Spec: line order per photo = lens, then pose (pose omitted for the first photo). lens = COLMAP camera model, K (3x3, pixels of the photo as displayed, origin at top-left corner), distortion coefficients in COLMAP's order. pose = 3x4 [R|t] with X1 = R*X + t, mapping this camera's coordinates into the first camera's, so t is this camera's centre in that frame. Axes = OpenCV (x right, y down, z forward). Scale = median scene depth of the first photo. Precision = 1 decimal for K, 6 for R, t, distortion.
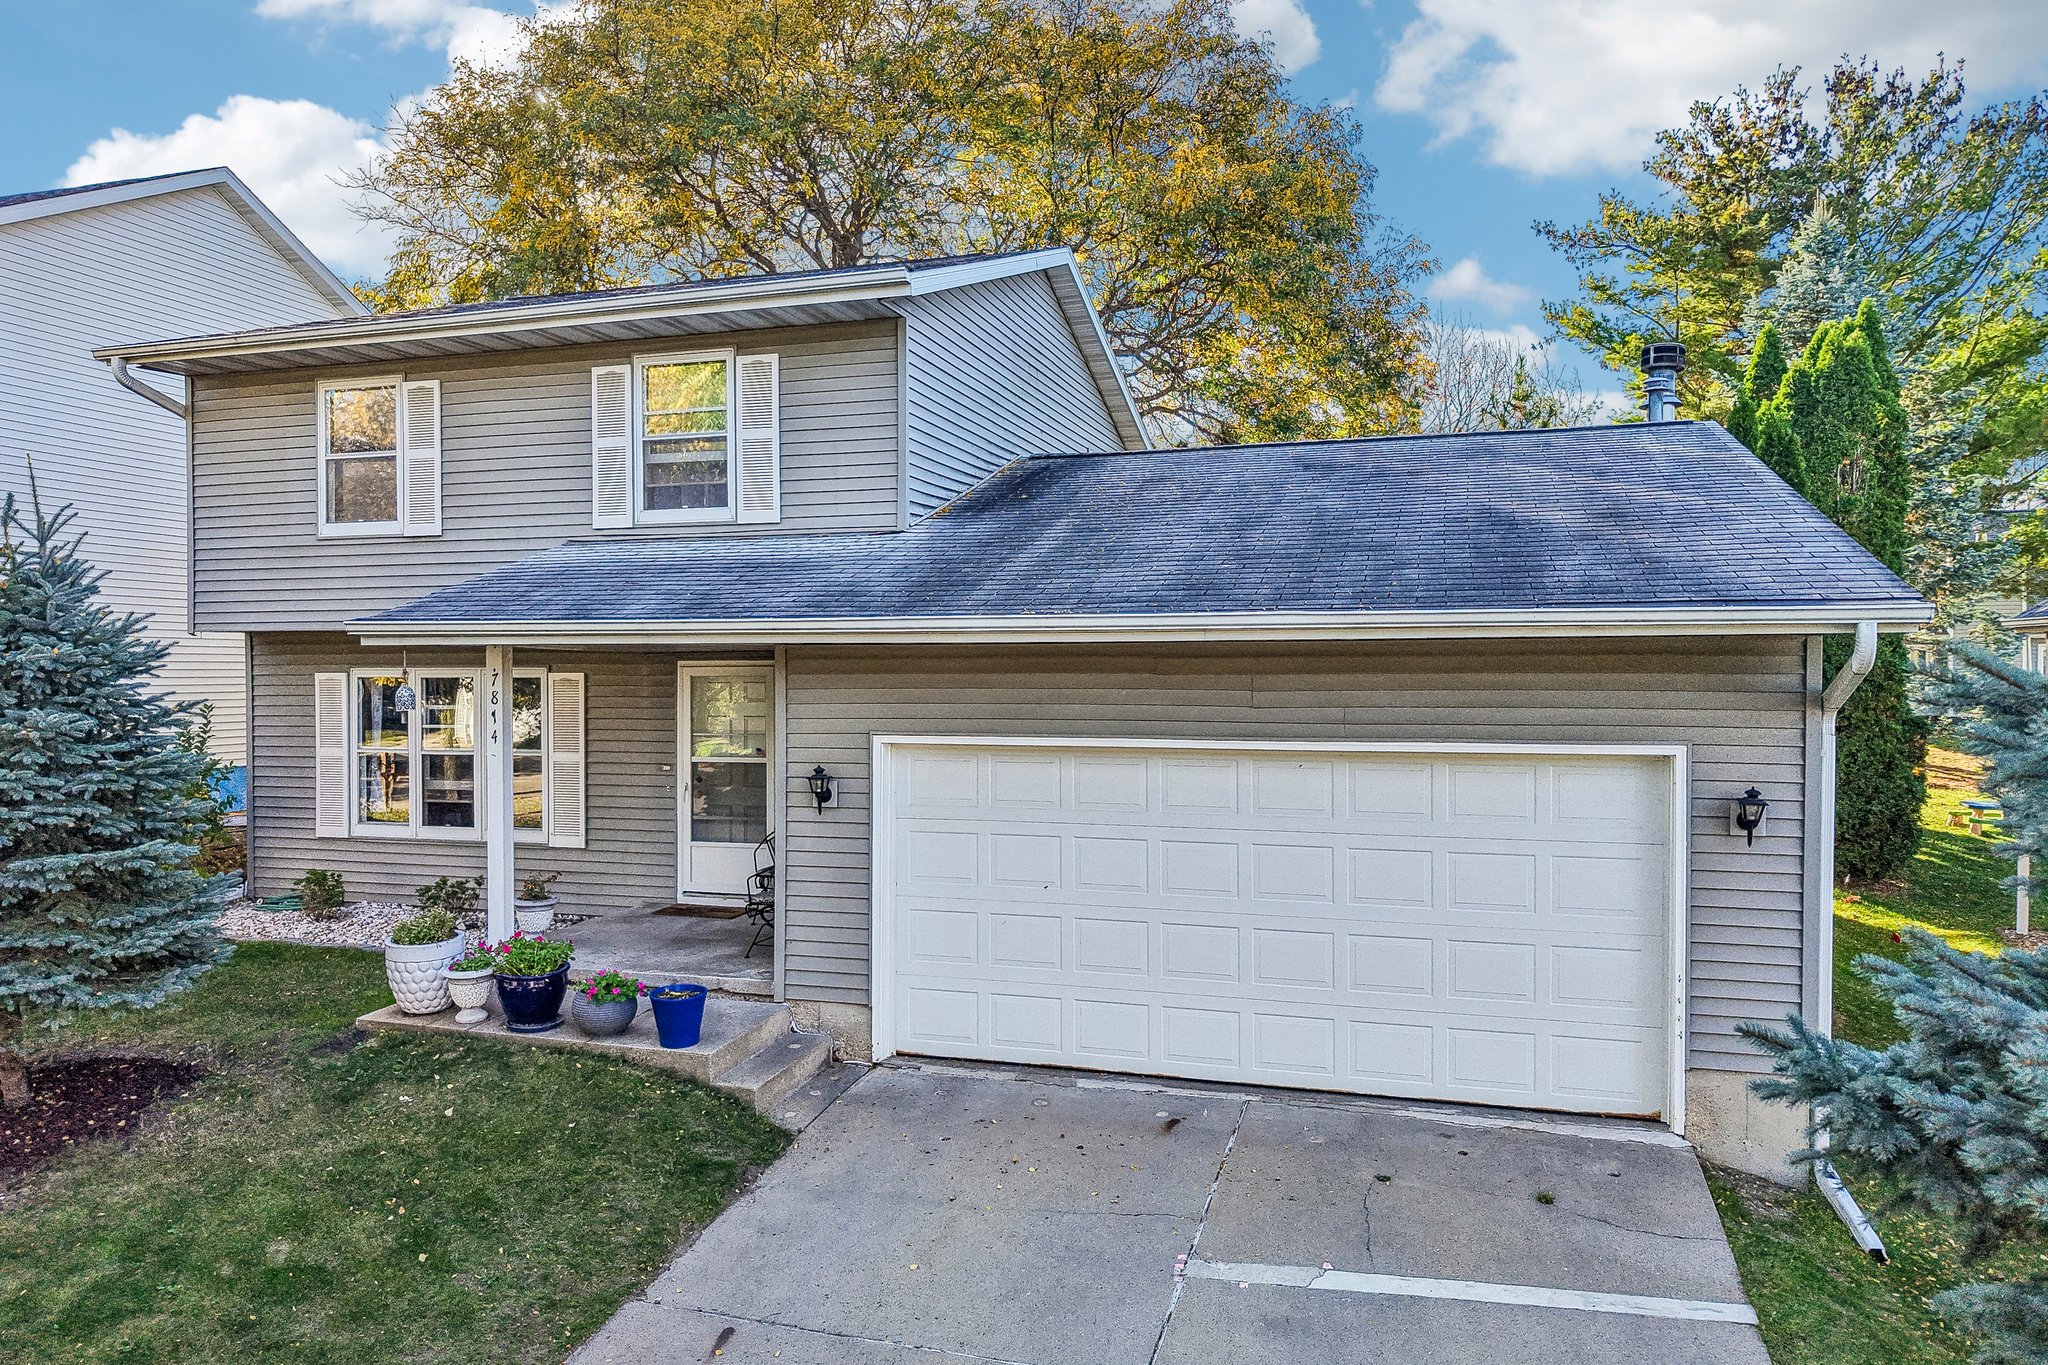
lens RADIAL K [[1376.8, 0, 1065.2], [0, 1376.8, 681.9], [0, 0, 1]] dist [0.021761, -0.018456]
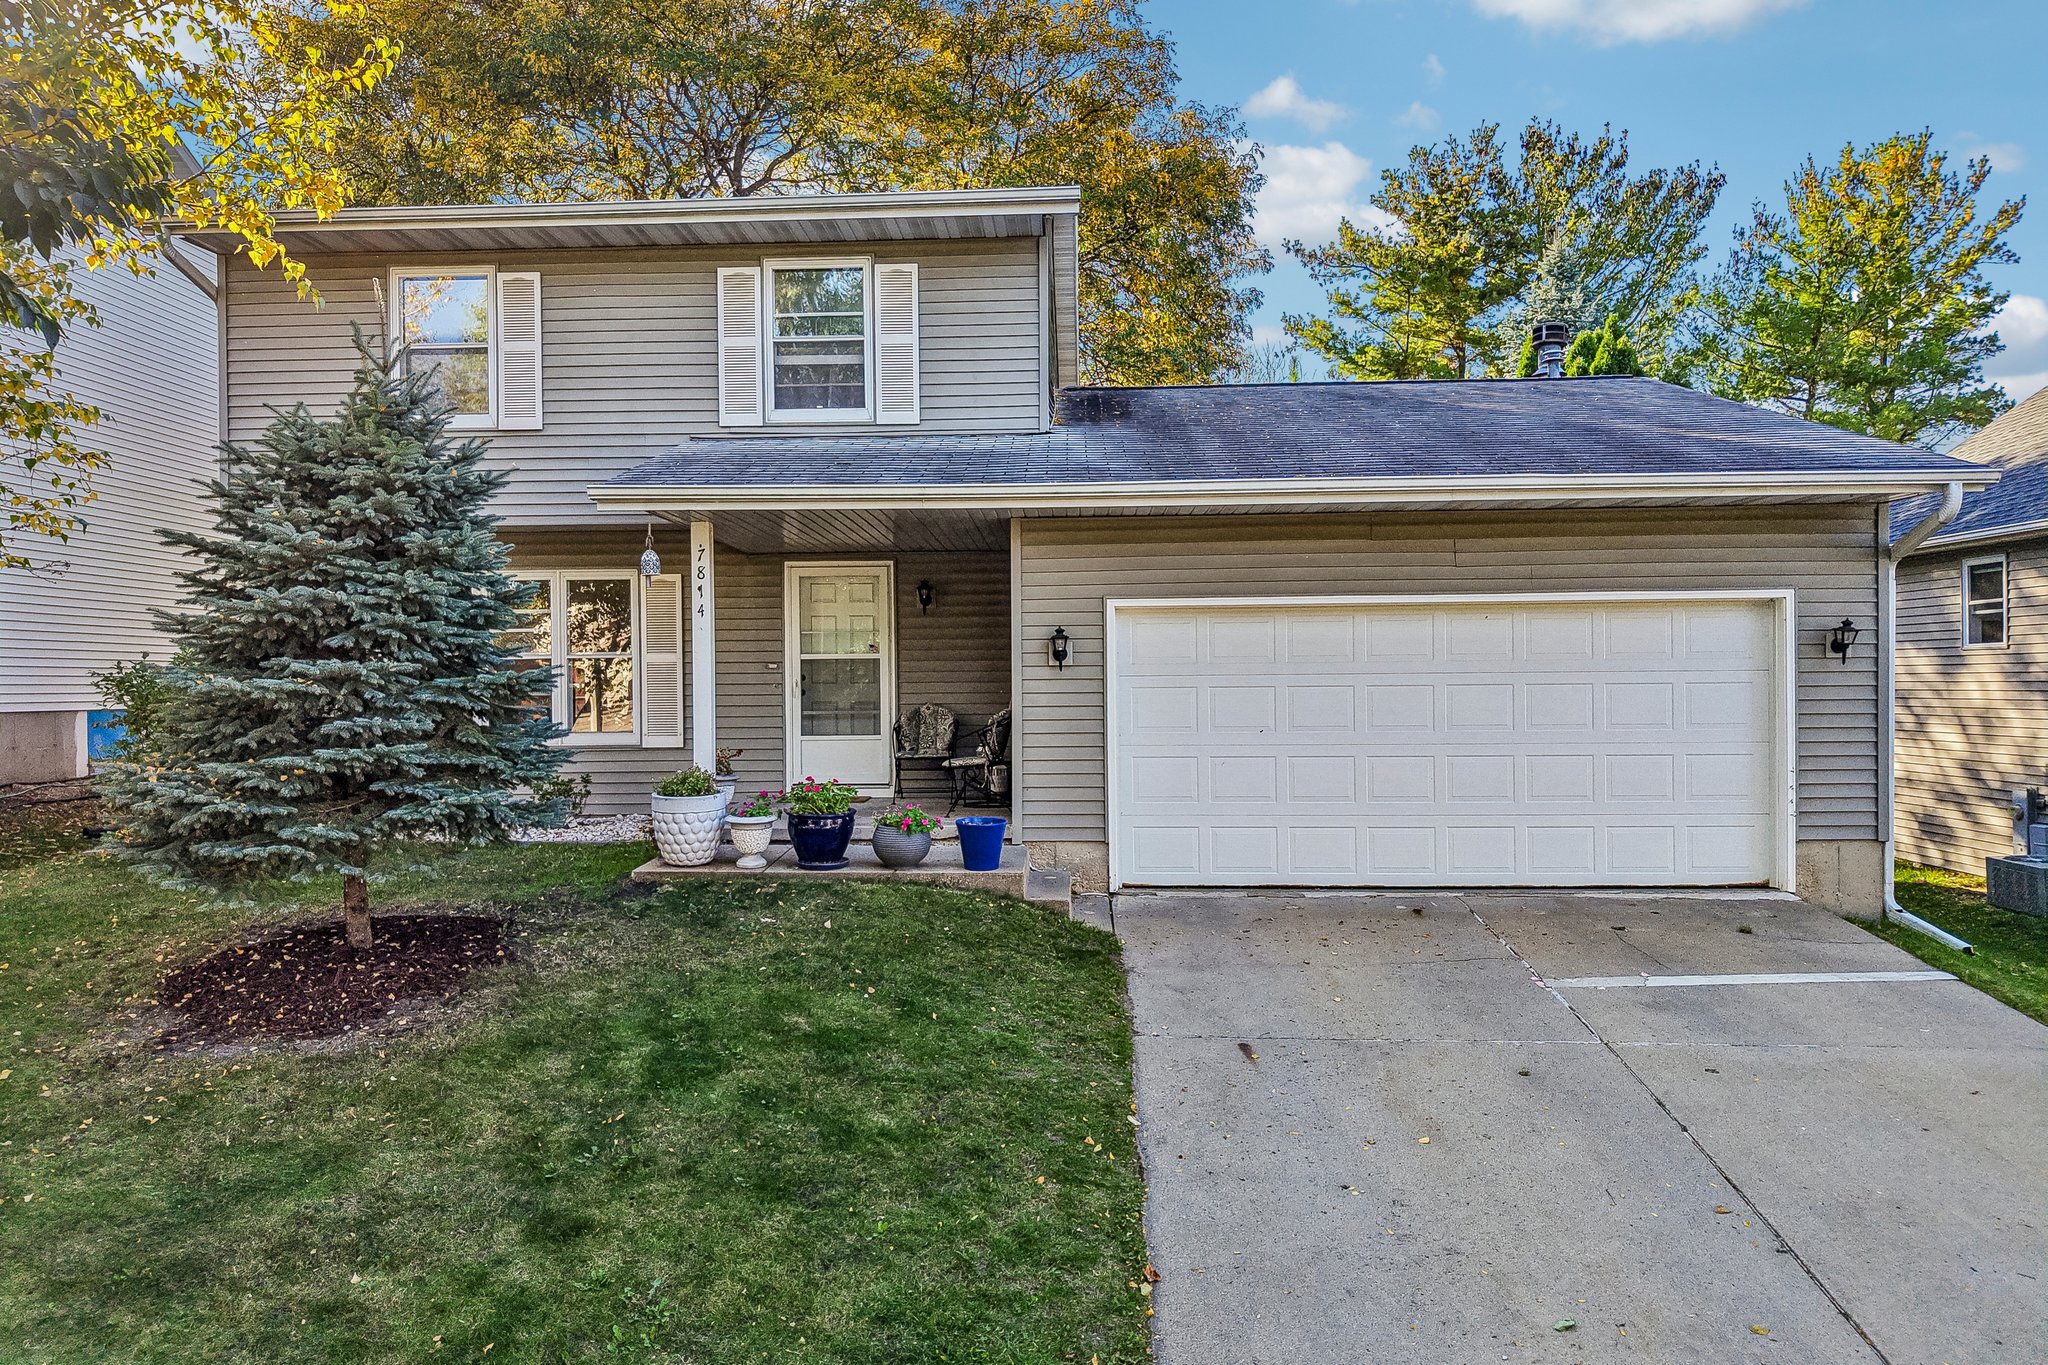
lens RADIAL K [[1376.8, 0, 1036.6], [0, 1376.8, 686.3], [0, 0, 1]] dist [0.021761, -0.018456]
pose [[0.965939, -0.008173, 0.258643, -0.395289], [0.011601, 0.999864, -0.011730, 0.099810], [-0.258511, 0.014331, 0.965902, -0.044582]]
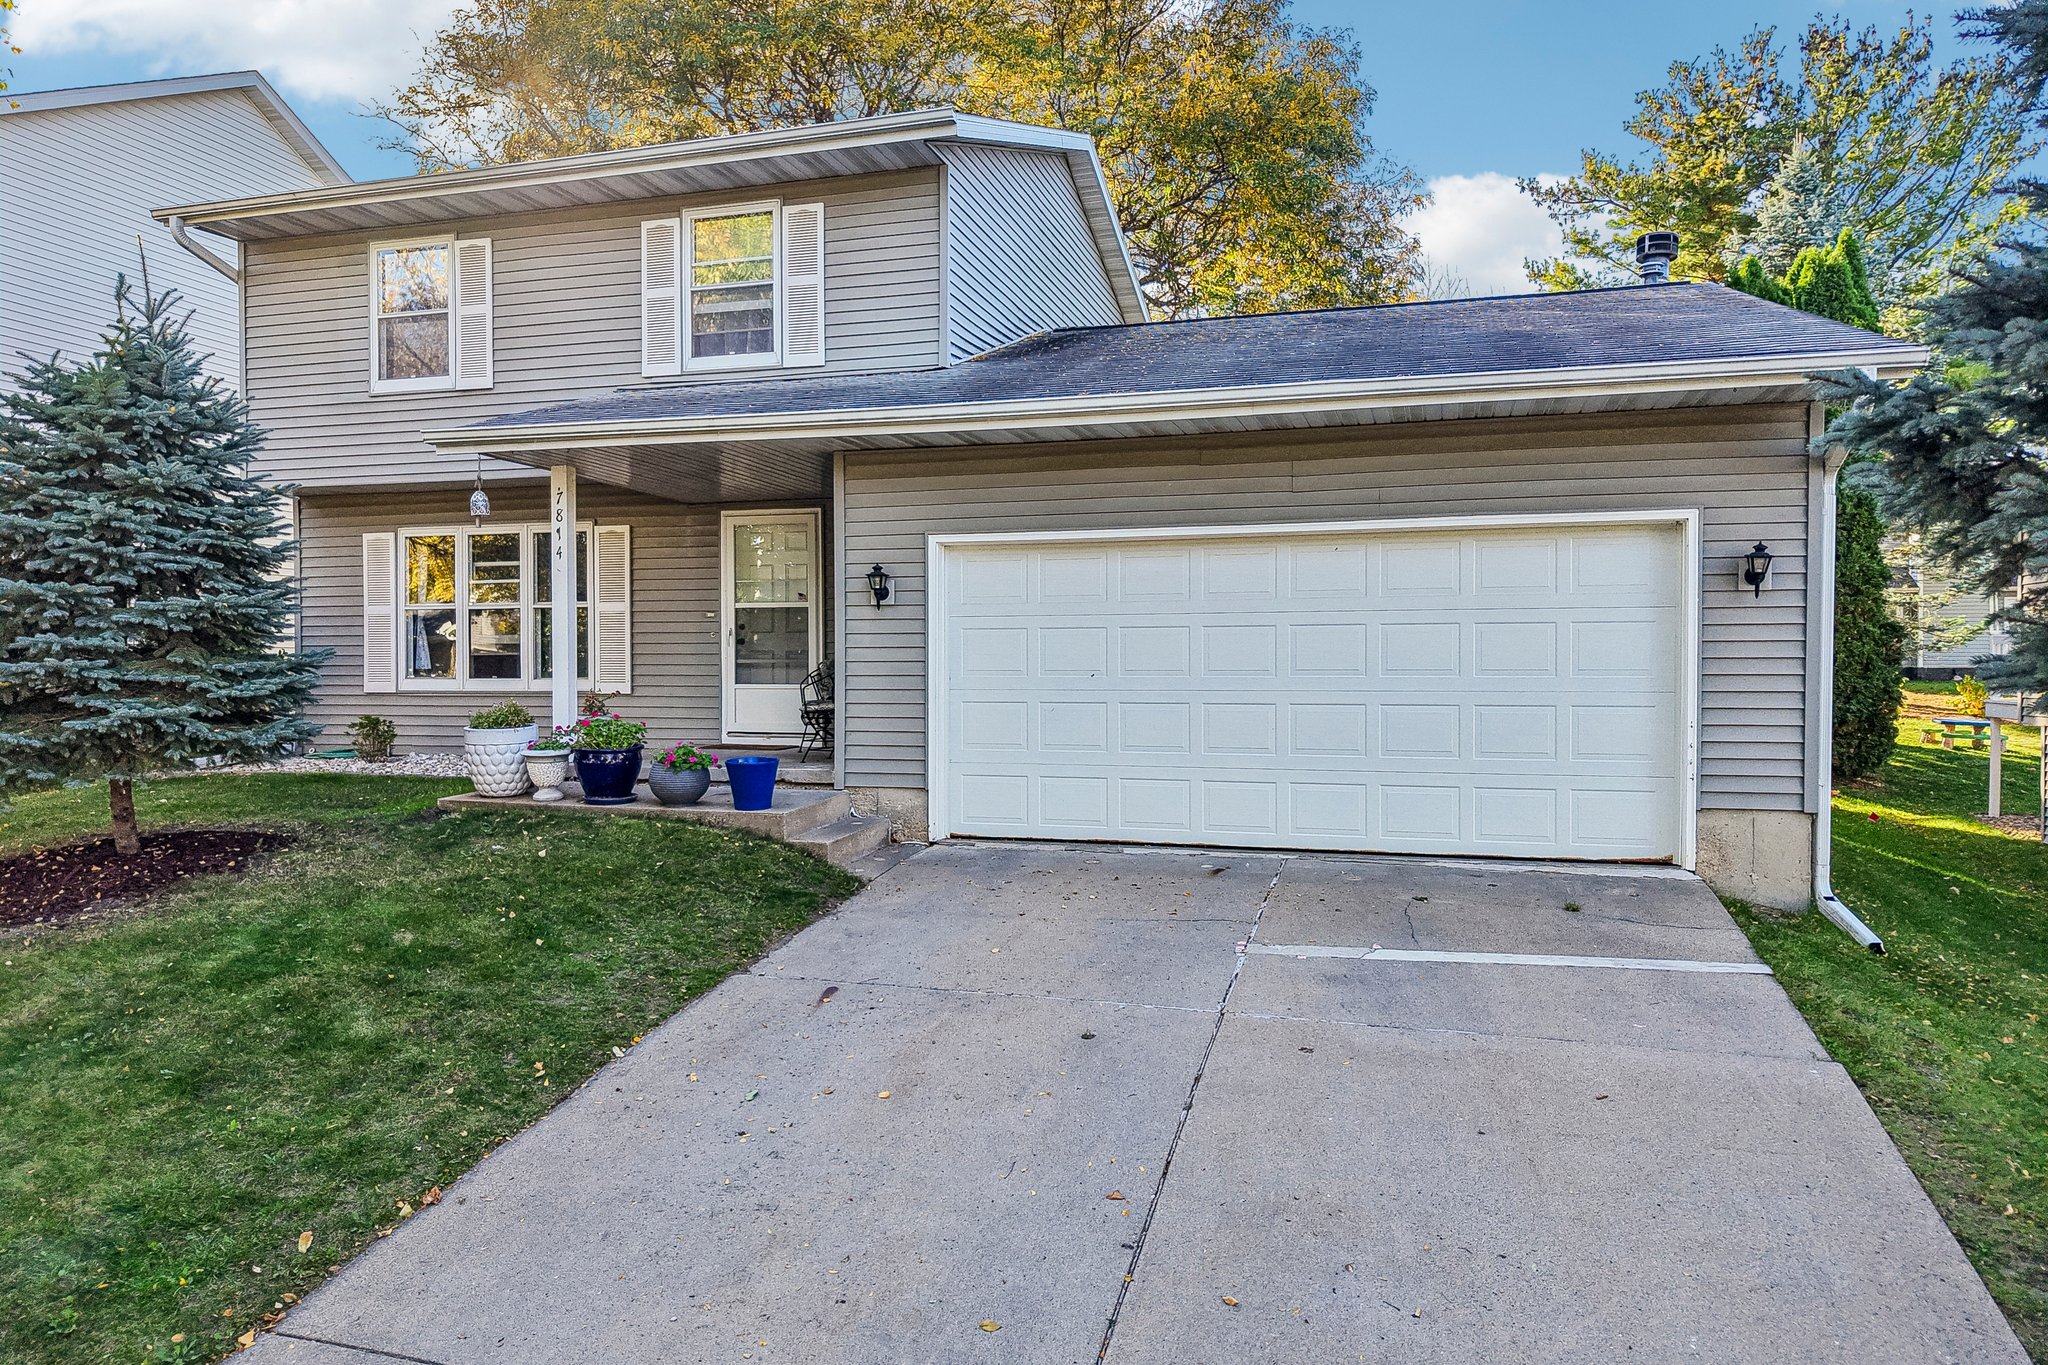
lens RADIAL K [[1376.8, 0, 1062.1], [0, 1376.8, 693.0], [0, 0, 1]] dist [0.021761, -0.018456]
pose [[0.999843, -0.000054, 0.017717, -0.045744], [0.000050, 1.000000, 0.000202, 0.131634], [-0.017717, -0.000201, 0.999843, -0.048277]]
